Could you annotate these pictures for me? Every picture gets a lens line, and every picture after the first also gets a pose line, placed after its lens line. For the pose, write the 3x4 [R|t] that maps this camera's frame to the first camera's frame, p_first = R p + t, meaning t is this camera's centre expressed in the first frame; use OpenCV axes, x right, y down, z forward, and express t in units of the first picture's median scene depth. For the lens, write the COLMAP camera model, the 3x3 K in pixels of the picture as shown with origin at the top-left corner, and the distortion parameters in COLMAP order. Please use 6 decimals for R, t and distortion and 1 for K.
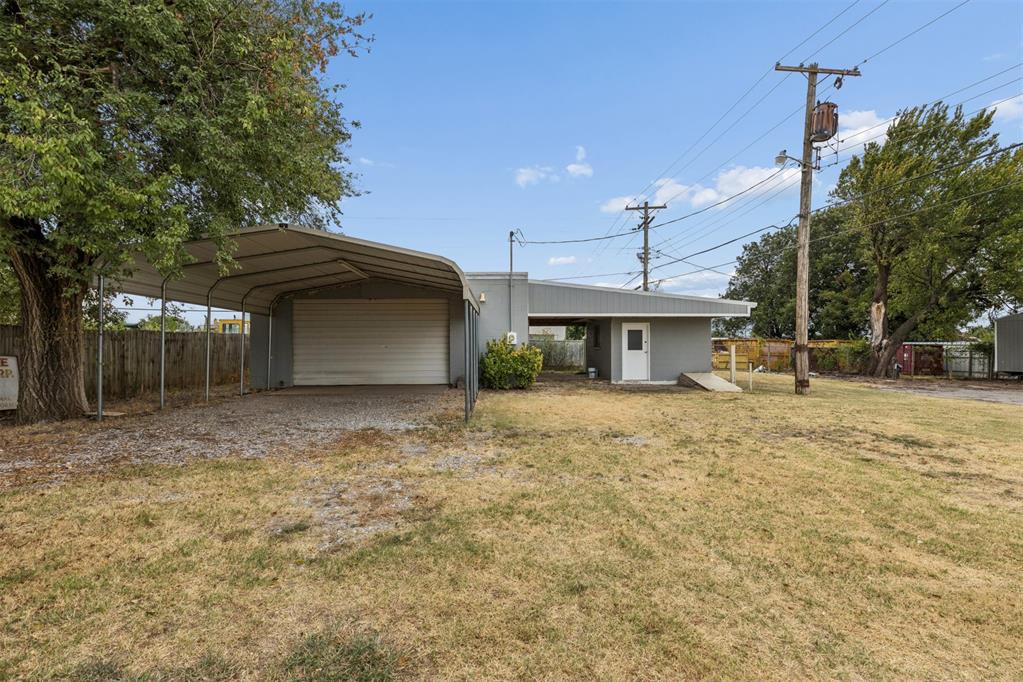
lens RADIAL K [[456.8, 0, 511.5], [0, 456.8, 341.0], [0, 0, 1]] dist [0.000220, -0.000054]
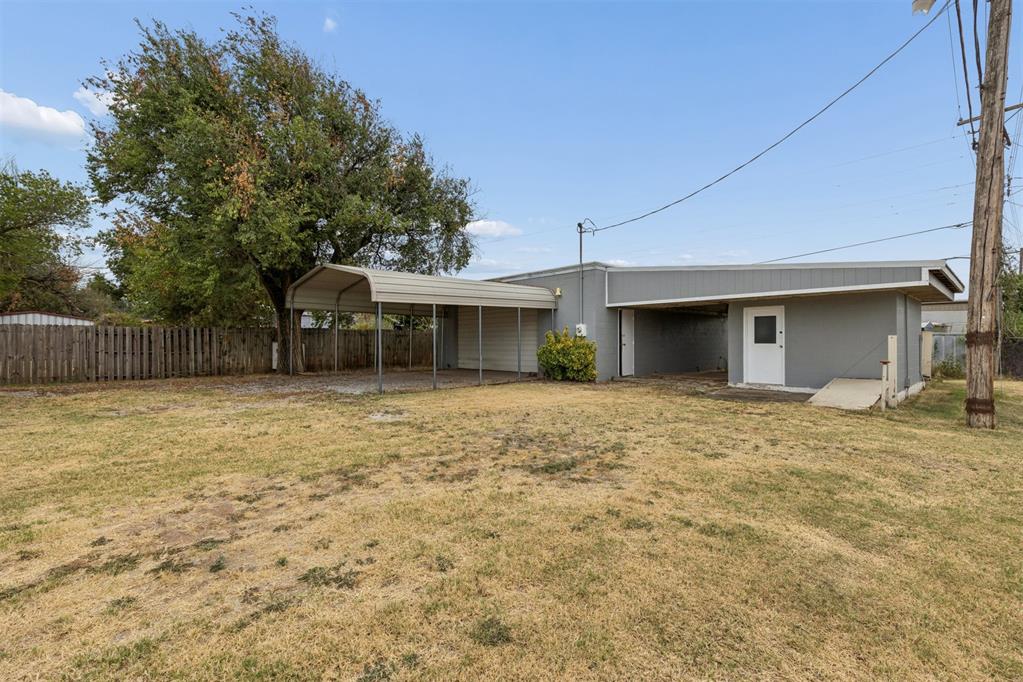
lens RADIAL K [[456.8, 0, 511.5], [0, 456.8, 341.0], [0, 0, 1]] dist [0.000220, -0.000054]
pose [[0.648679, 0.000548, -0.761062, 0.645242], [0.006675, 0.999957, 0.006410, 0.009627], [0.761033, -0.009238, 0.648647, 0.235786]]
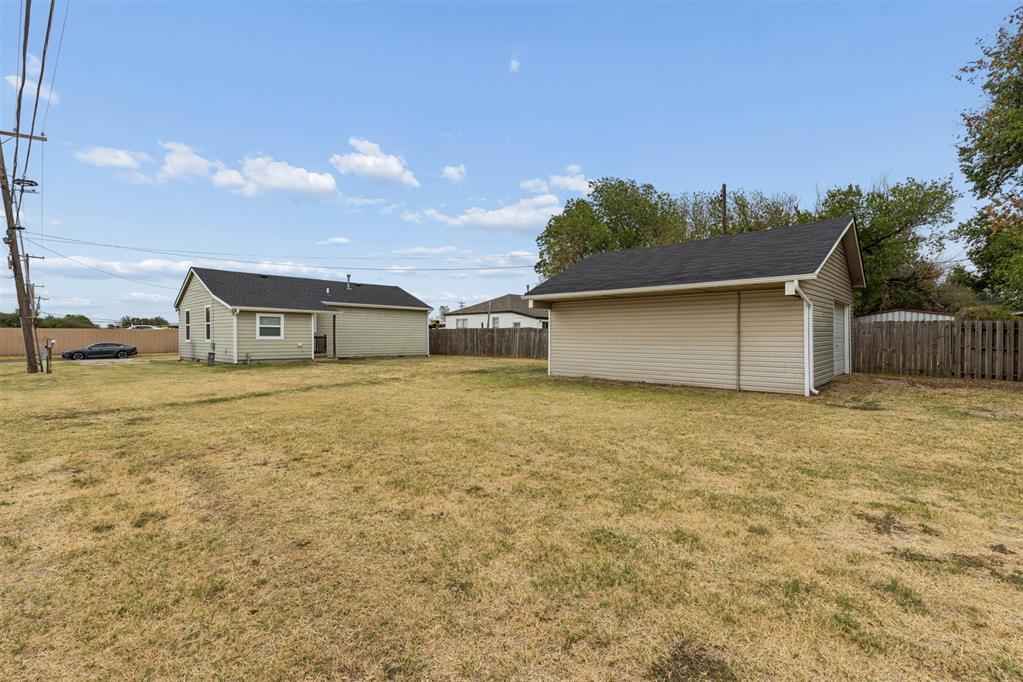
lens RADIAL K [[456.8, 0, 511.5], [0, 456.8, 341.0], [0, 0, 1]] dist [0.000220, -0.000054]
pose [[-0.706284, 0.008807, -0.707874, 0.670943], [0.000694, 0.999931, 0.011749, 0.006870], [0.707929, 0.007807, -0.706241, 0.181052]]
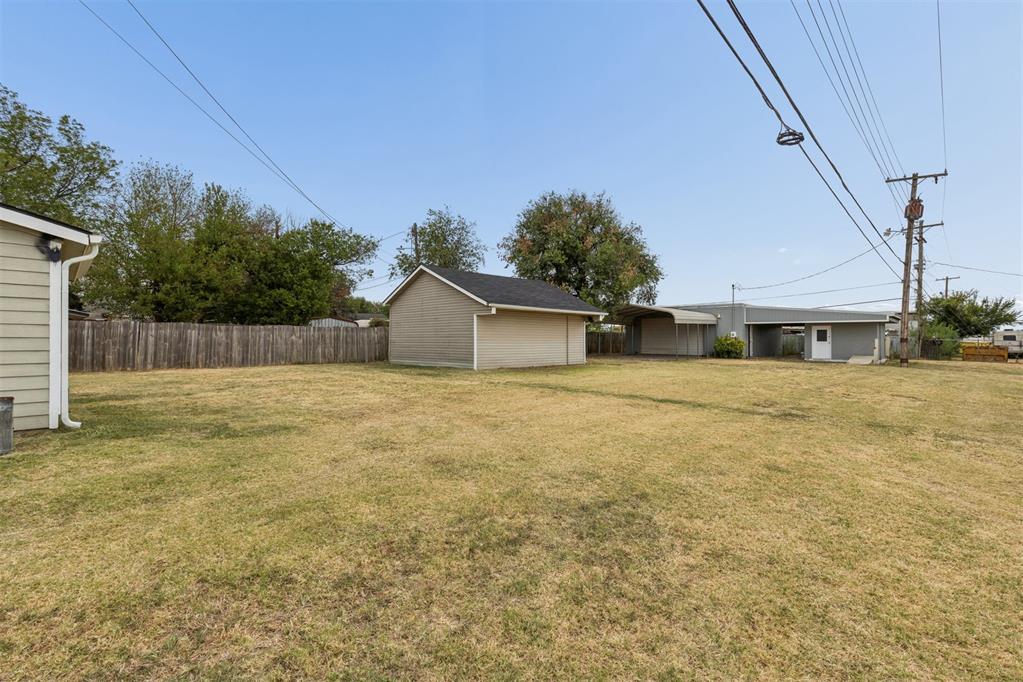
lens RADIAL K [[459.6, 0, 508.6], [0, 459.6, 332.1], [0, 0, 1]] dist [0.001168, -0.000201]
pose [[0.690465, -0.004193, -0.723354, 0.810489], [-0.002778, 0.999960, -0.008449, 0.002760], [0.723361, 0.007843, 0.690426, -1.211957]]
